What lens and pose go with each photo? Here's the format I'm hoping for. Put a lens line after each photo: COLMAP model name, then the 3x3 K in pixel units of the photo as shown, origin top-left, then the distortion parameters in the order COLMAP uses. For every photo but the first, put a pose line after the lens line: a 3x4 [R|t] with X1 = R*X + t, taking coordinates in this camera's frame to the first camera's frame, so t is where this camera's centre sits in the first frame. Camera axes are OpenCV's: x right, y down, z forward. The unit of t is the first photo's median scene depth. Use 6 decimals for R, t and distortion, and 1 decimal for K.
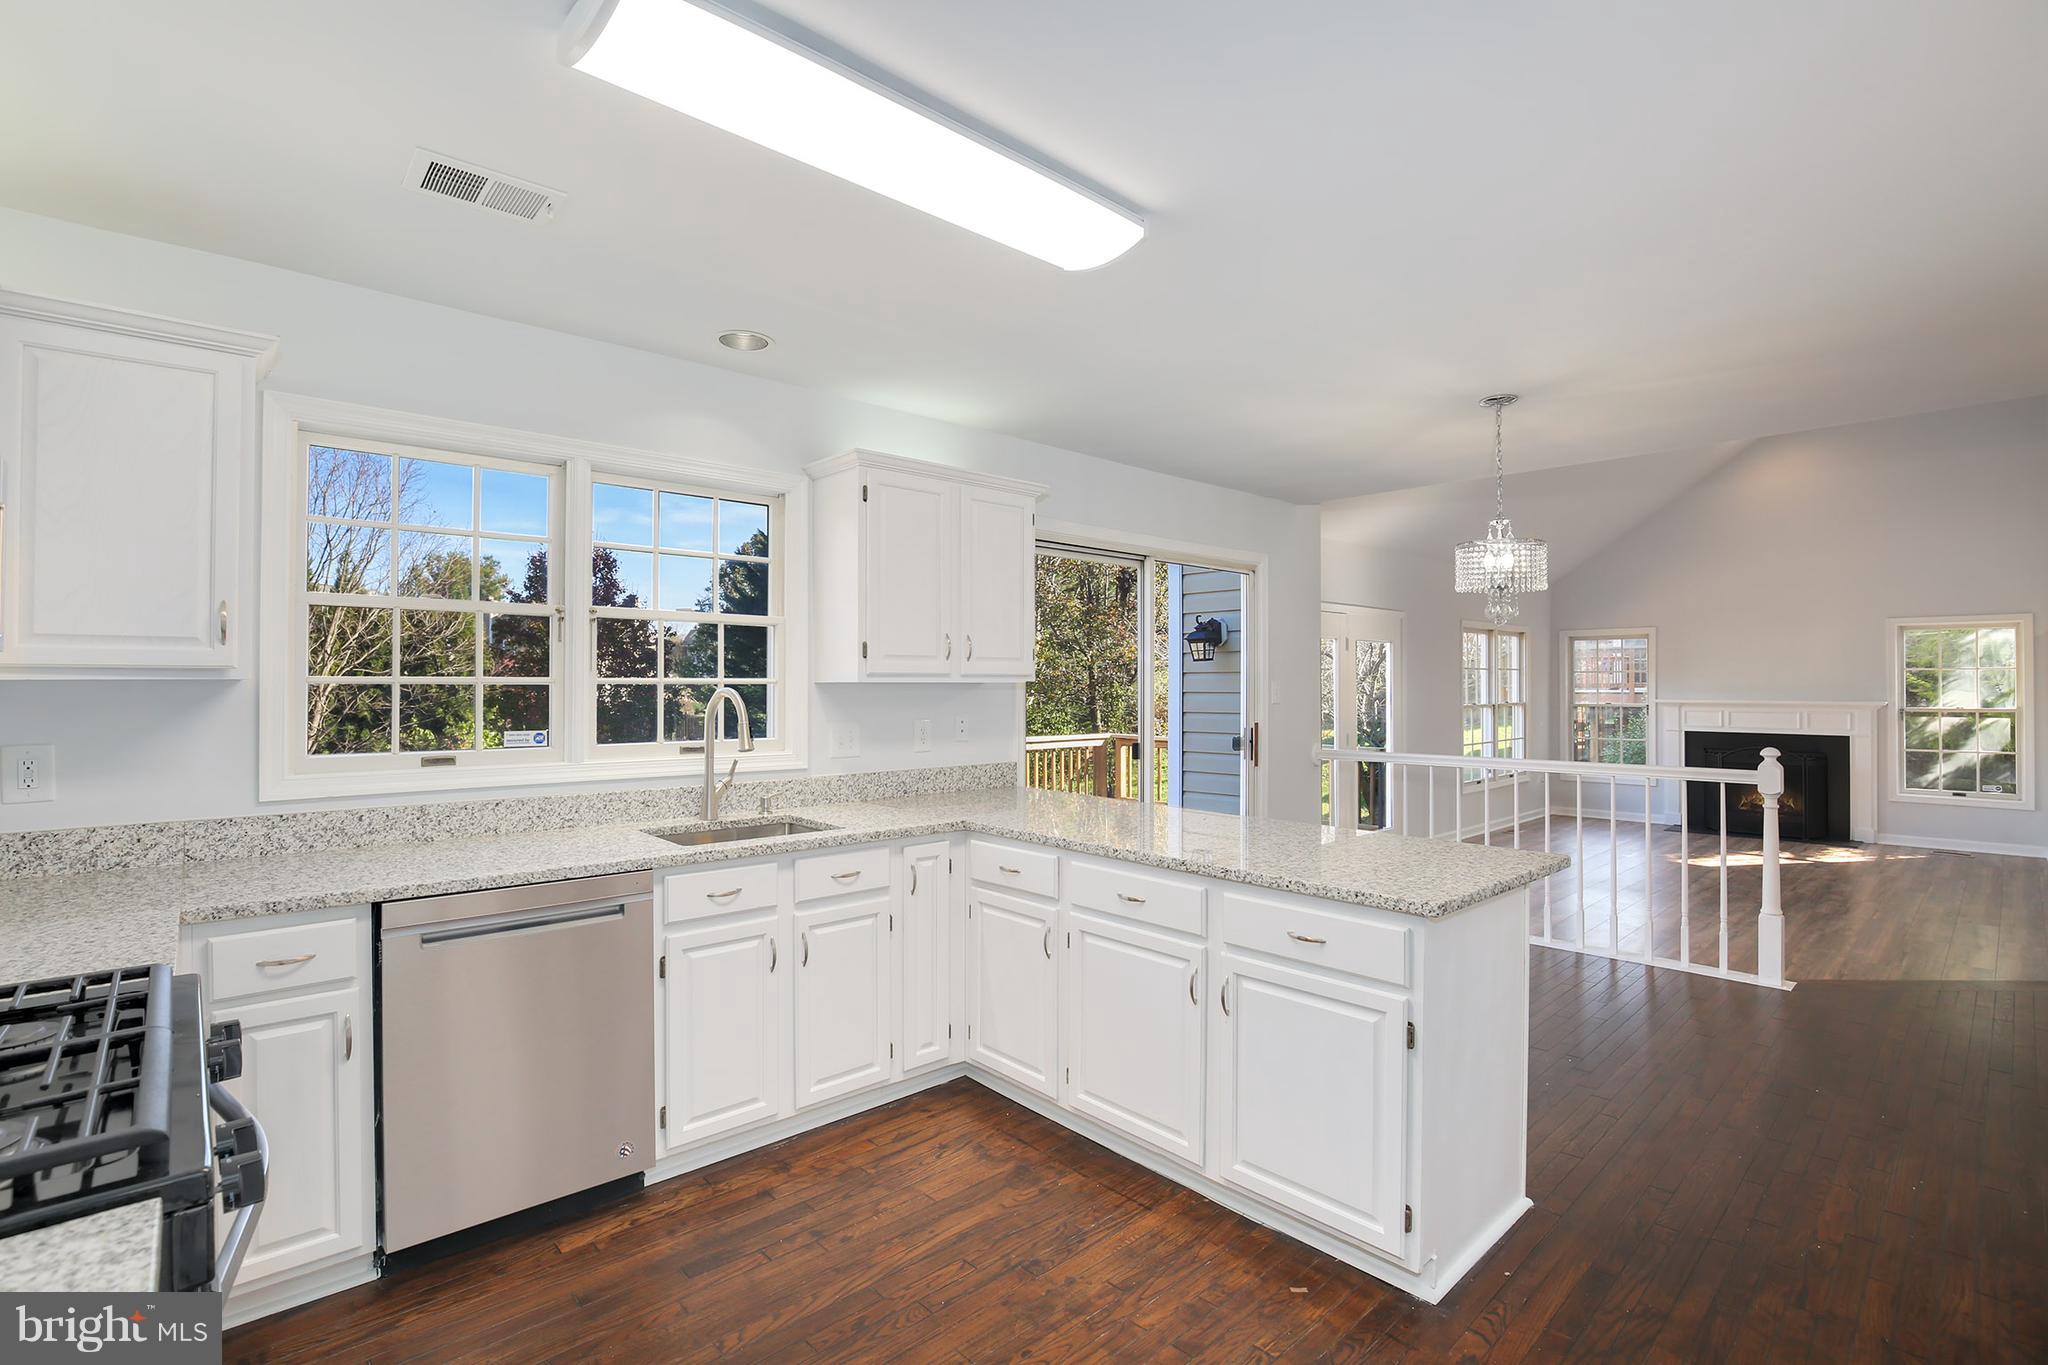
lens RADIAL K [[943.3, 0, 1038.8], [0, 943.3, 693.4], [0, 0, 1]] dist [-0.029945, 0.008330]
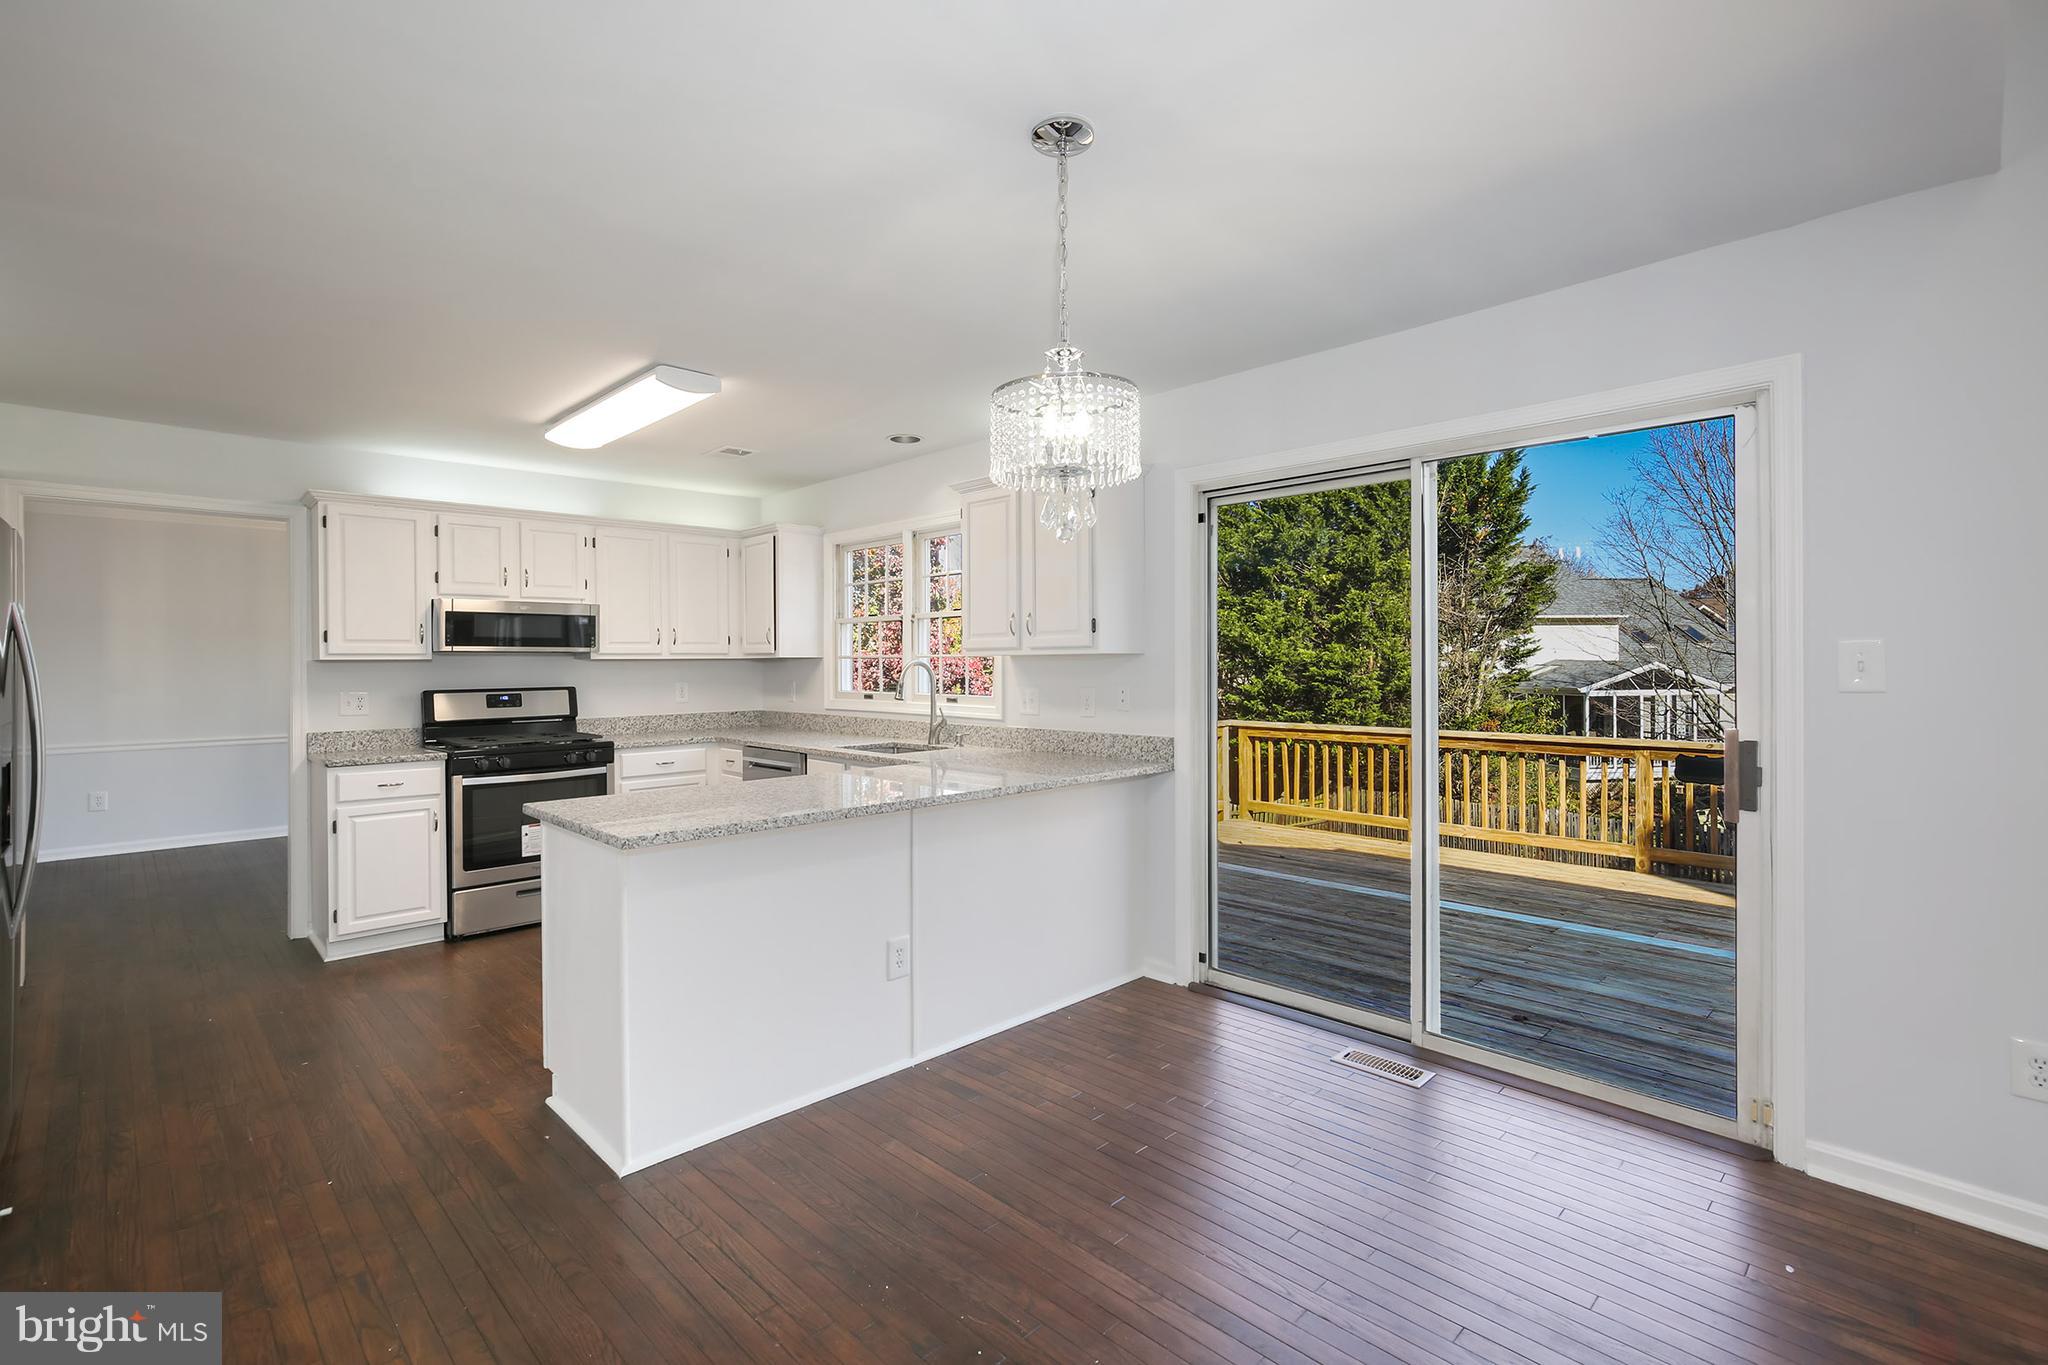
lens RADIAL K [[943.3, 0, 1082.8], [0, 943.3, 666.8], [0, 0, 1]] dist [-0.029945, 0.008330]
pose [[0.042687, 0.000277, -0.999088, 0.962948], [-0.005028, 0.999987, 0.000062, 0.003777], [0.999076, 0.005020, 0.042688, 0.933395]]
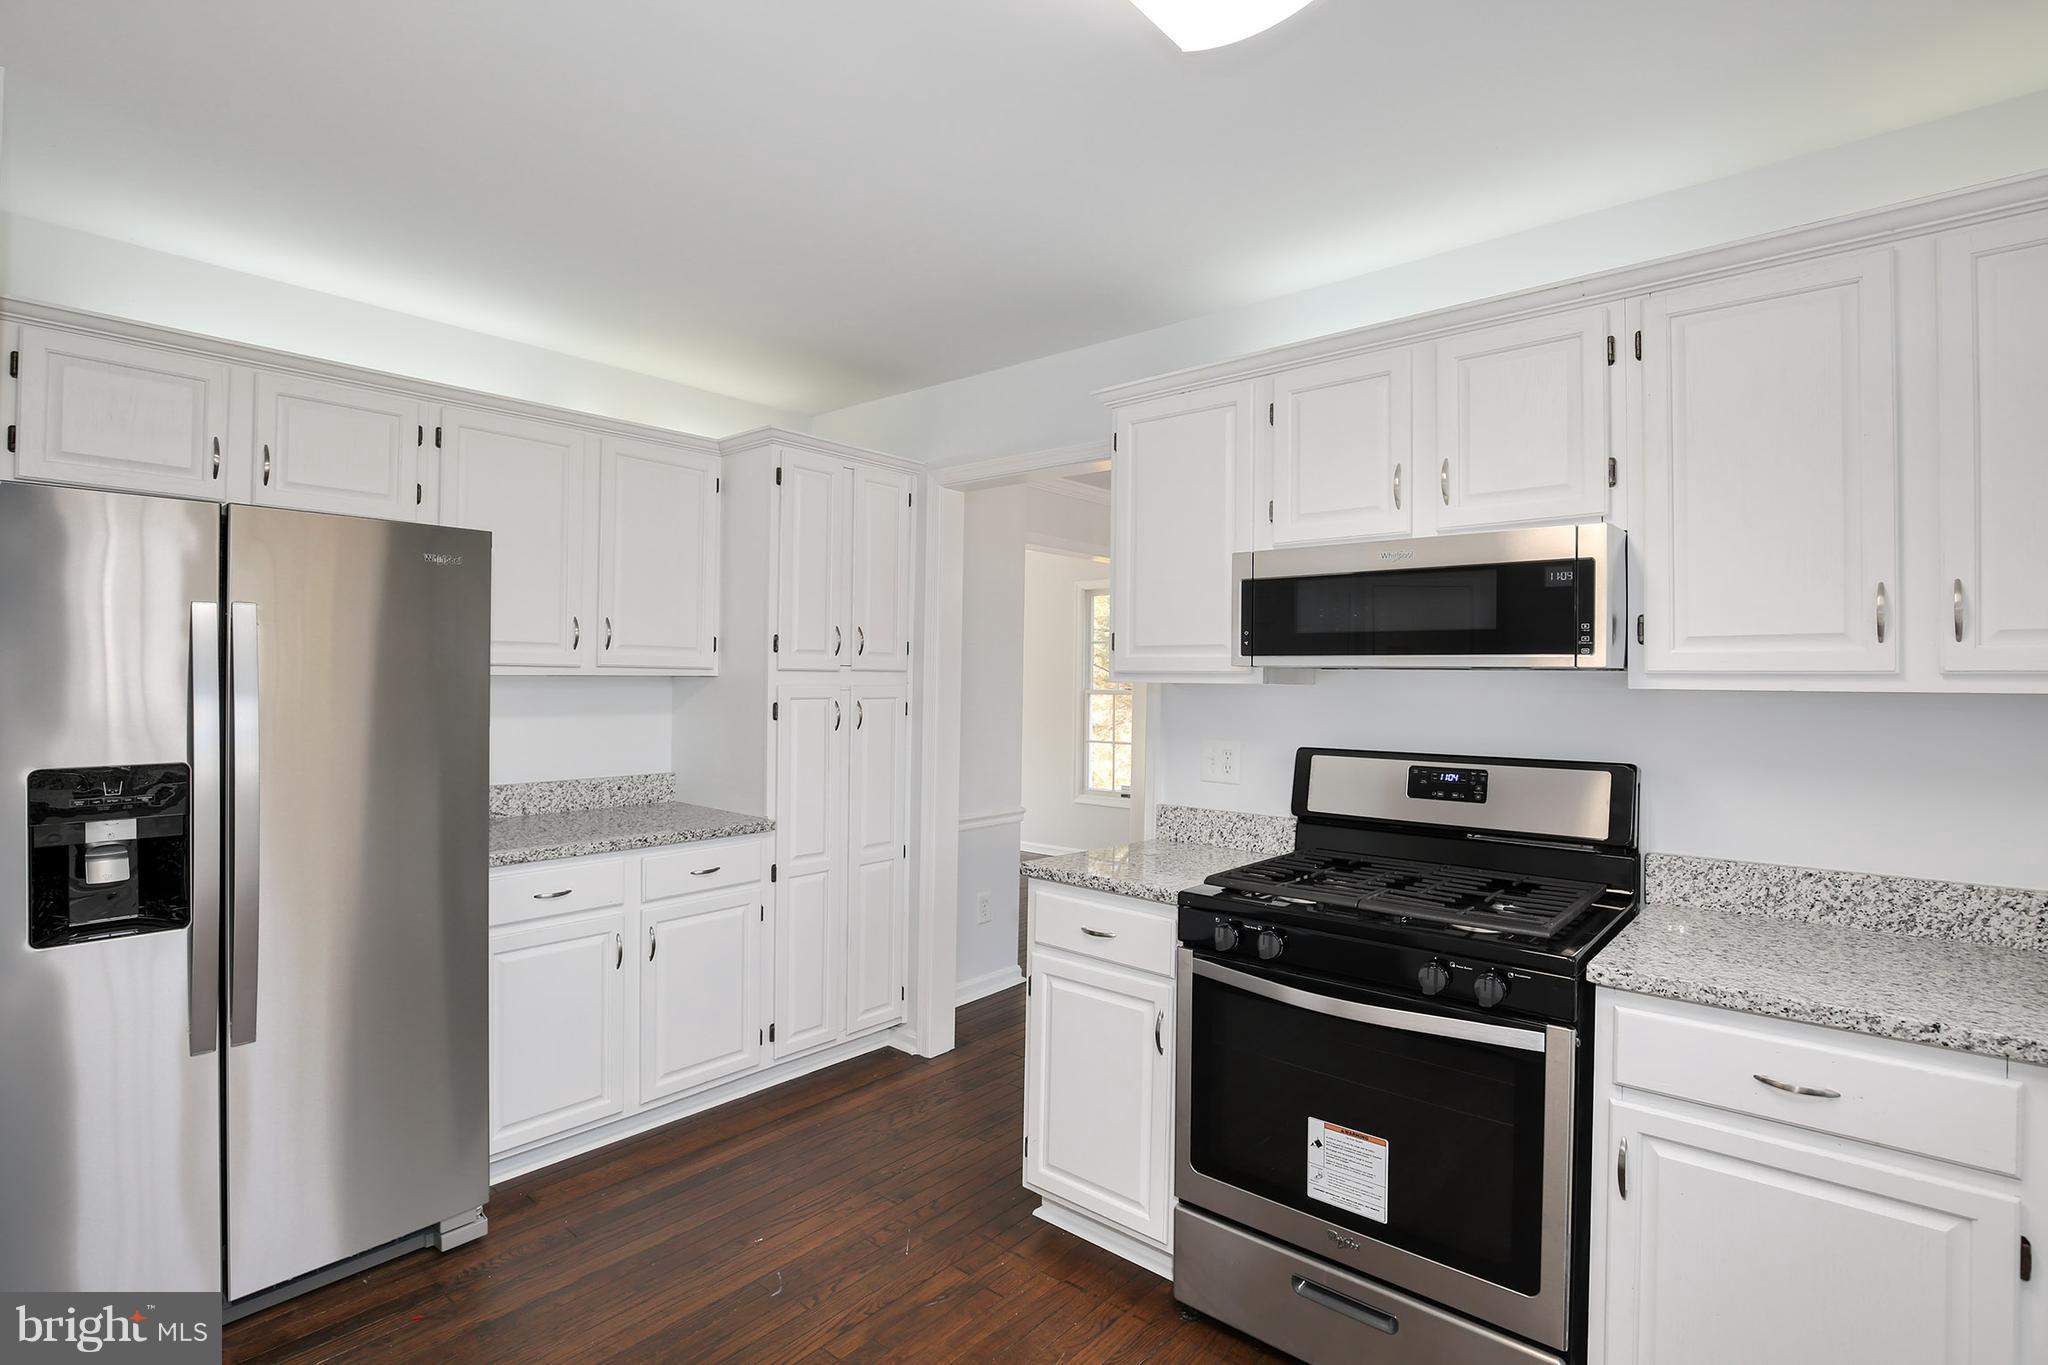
lens RADIAL K [[1003.8, 0, 963.6], [0, 1003.8, 680.3], [0, 0, 1]] dist [0.003388, 0.000775]
pose [[-0.996896, -0.011777, -0.077844, -0.038750], [-0.013001, 0.999799, 0.015233, -0.011233], [0.077649, 0.016197, -0.996849, 0.751885]]
